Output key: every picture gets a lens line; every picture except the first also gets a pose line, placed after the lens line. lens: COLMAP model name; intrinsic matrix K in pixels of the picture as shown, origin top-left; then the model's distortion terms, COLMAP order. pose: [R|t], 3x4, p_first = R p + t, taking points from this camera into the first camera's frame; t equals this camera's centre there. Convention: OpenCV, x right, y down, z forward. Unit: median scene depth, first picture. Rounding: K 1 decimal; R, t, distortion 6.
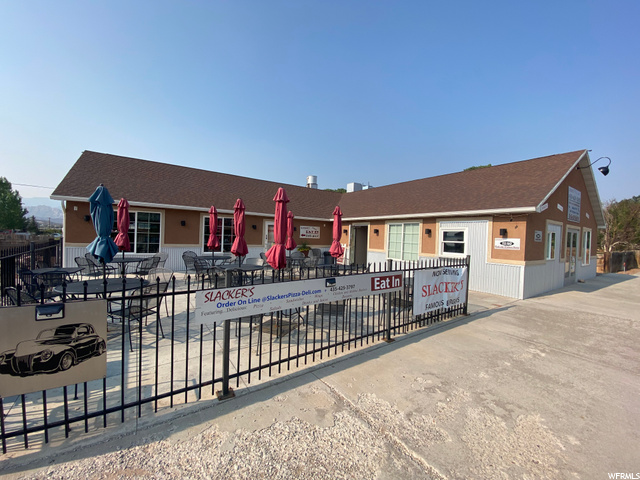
lens RADIAL K [[259.5, 0, 318.6], [0, 259.5, 241.0], [0, 0, 1]] dist [0.000605, -0.001085]
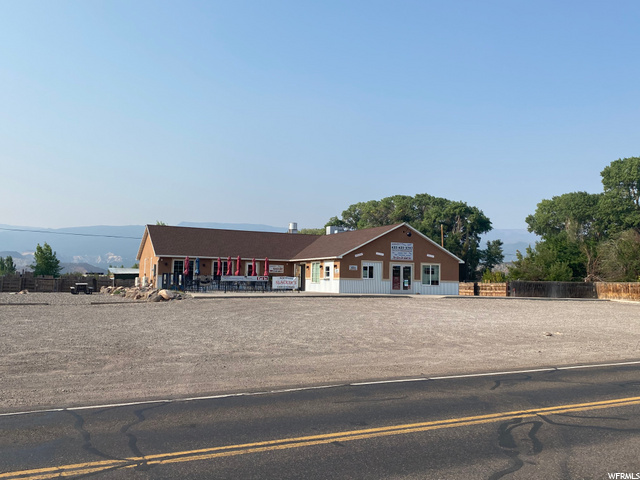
lens RADIAL K [[566.7, 0, 316.4], [0, 566.7, 237.8], [0, 0, 1]] dist [-0.031915, 0.039465]
pose [[0.983693, -0.030029, -0.177332, 1.087530], [0.011810, 0.994620, -0.102916, 0.177952], [0.179468, 0.099143, 0.978755, -3.067608]]
